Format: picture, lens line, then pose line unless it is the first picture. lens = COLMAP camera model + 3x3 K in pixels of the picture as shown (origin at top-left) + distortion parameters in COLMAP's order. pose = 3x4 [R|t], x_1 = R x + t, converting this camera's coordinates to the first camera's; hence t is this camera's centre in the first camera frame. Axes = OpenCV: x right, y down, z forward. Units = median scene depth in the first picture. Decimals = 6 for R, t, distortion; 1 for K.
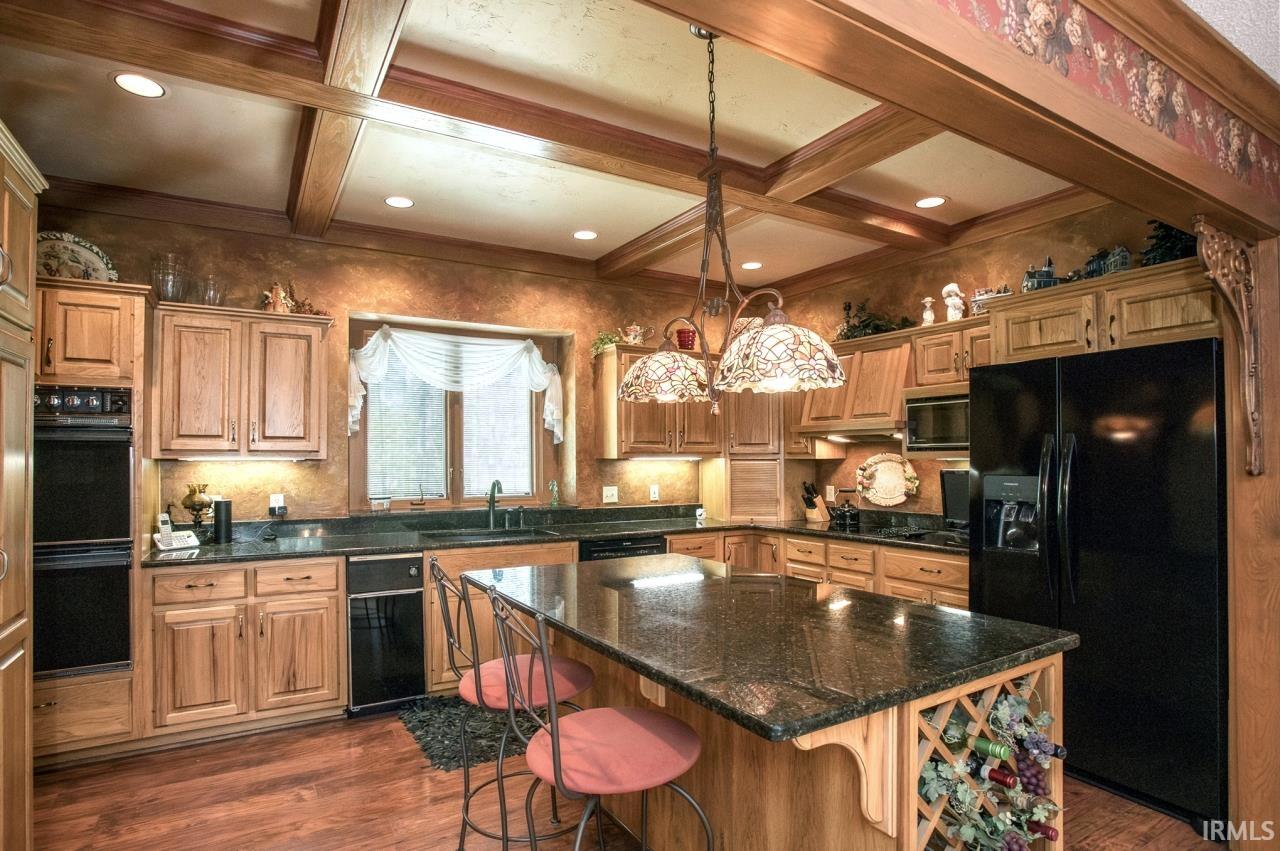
lens RADIAL K [[679.4, 0, 640.4], [0, 679.4, 443.2], [0, 0, 1]] dist [-0.031482, -0.000269]
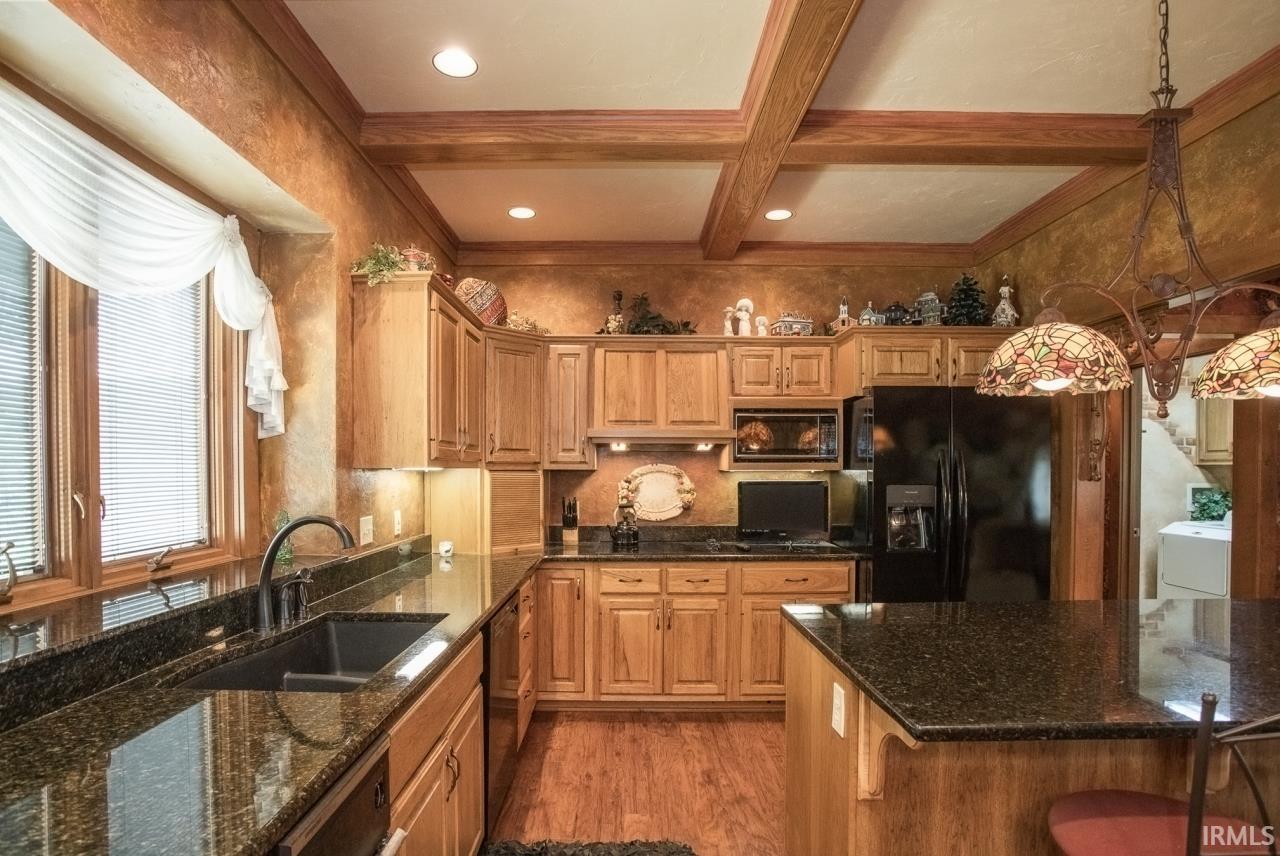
lens RADIAL K [[646.9, 0, 640.2], [0, 646.9, 473.7], [0, 0, 1]] dist [-0.060052, 0.024927]
pose [[0.517490, -0.004983, 0.855675, -0.424784], [-0.021372, 0.999596, 0.018746, 0.012639], [-0.855423, -0.027988, 0.517174, 0.578027]]
